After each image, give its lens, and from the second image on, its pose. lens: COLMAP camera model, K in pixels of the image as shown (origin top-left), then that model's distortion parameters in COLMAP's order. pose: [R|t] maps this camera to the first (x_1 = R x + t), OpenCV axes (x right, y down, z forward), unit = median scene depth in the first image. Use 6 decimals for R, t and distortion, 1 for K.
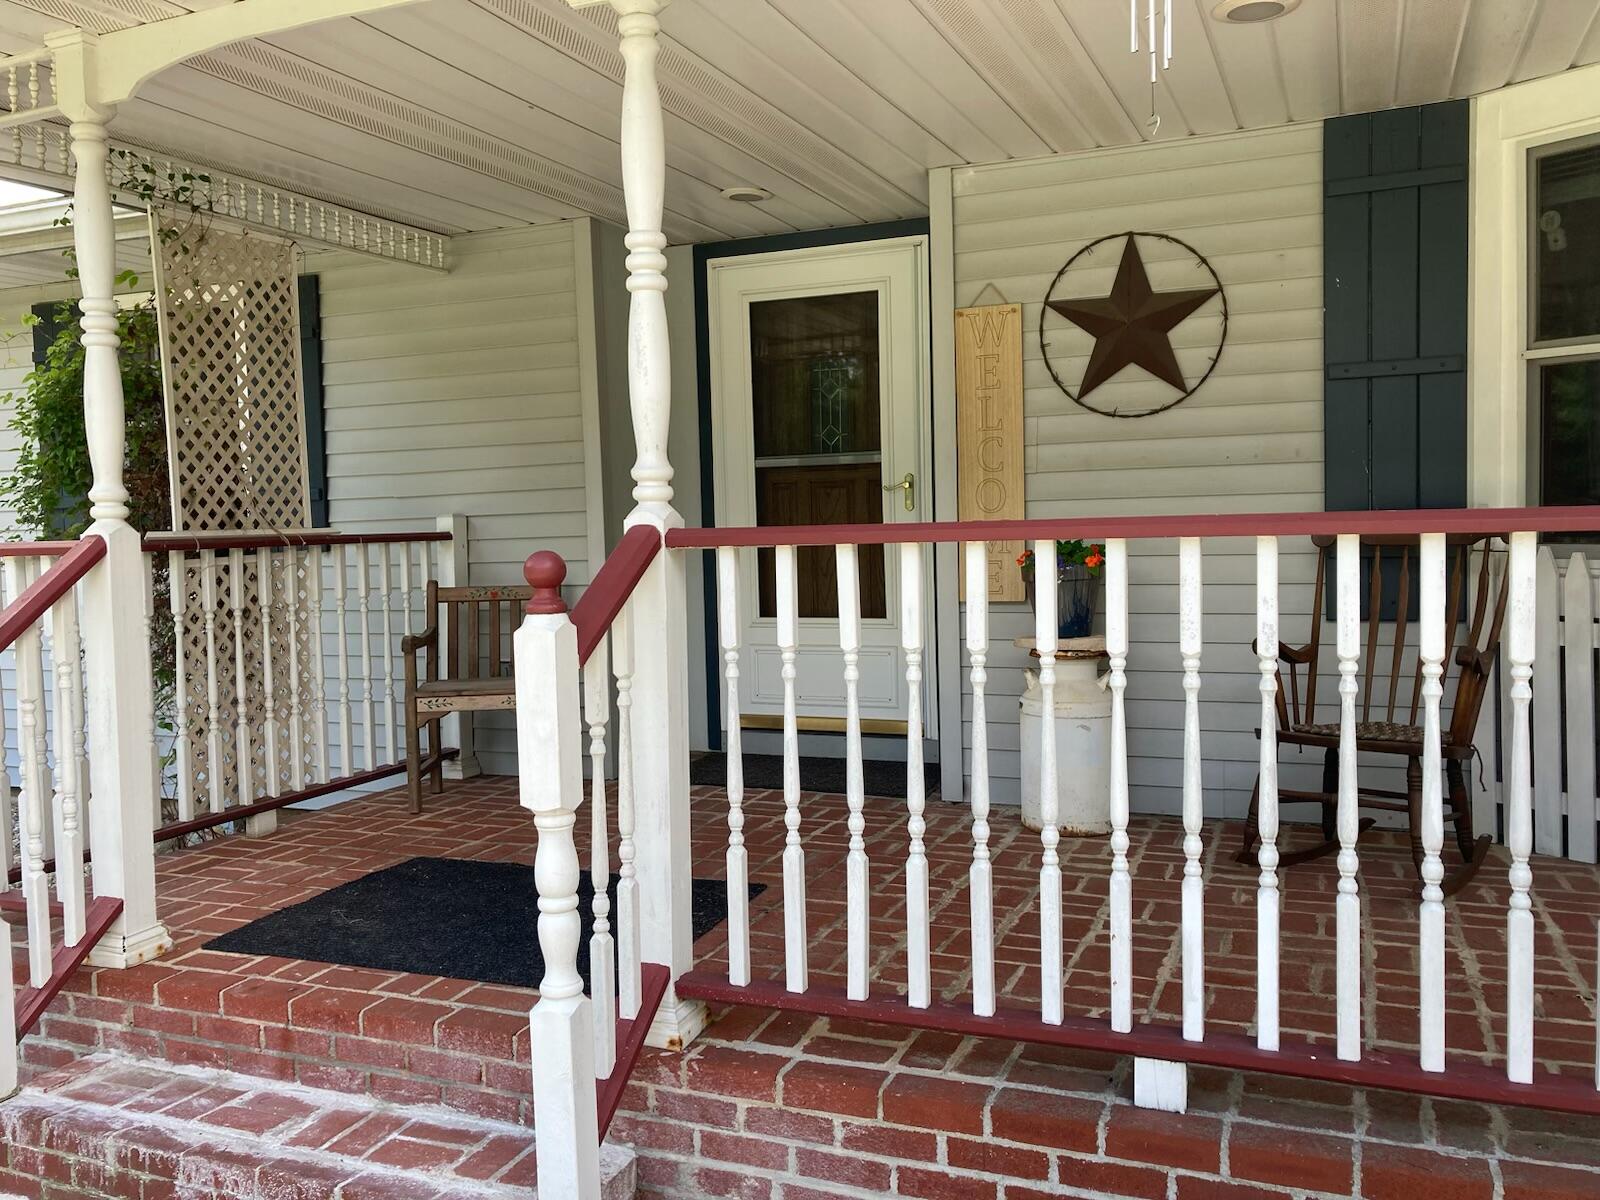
lens RADIAL K [[1322.8, 0, 807.8], [0, 1322.8, 601.5], [0, 0, 1]] dist [0.029077, -0.021591]
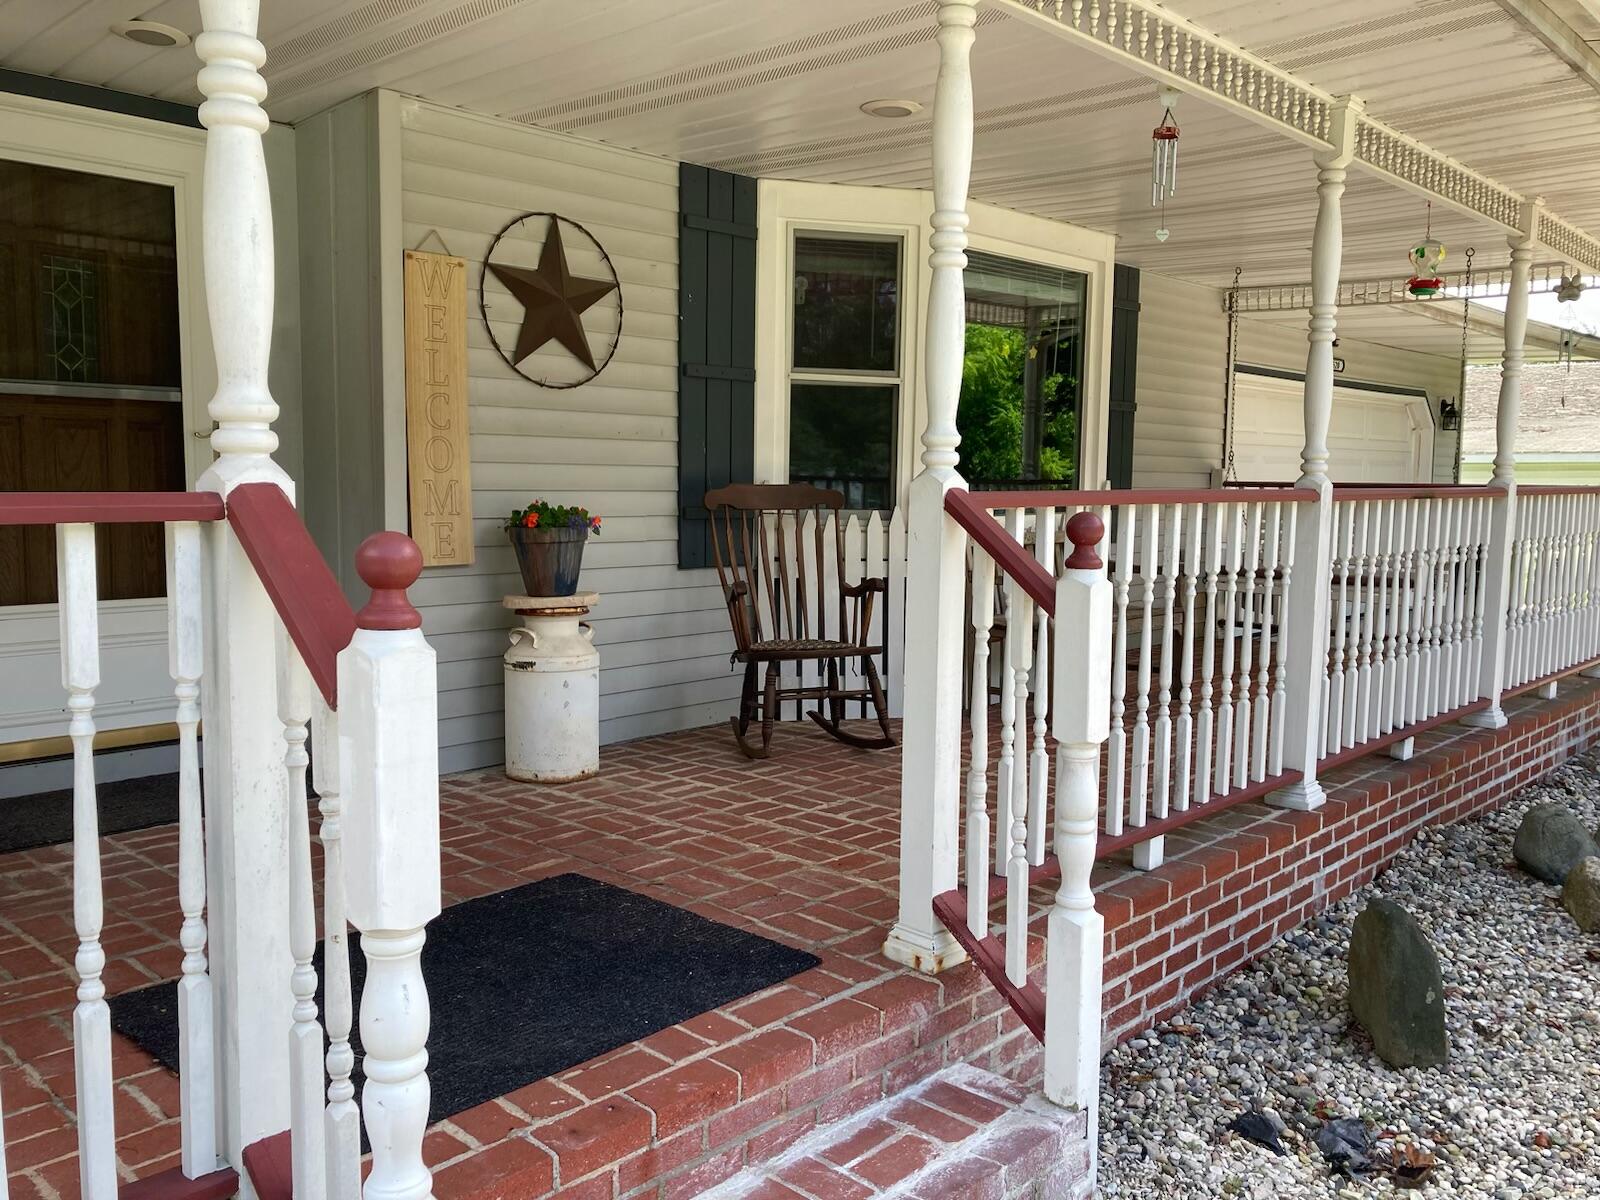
lens RADIAL K [[1322.8, 0, 809.3], [0, 1322.8, 598.8], [0, 0, 1]] dist [0.029077, -0.021591]
pose [[0.346913, -0.058438, 0.936075, -0.699617], [0.034796, 0.998172, 0.049419, -0.014902], [-0.937252, 0.015428, 0.348312, 0.437039]]
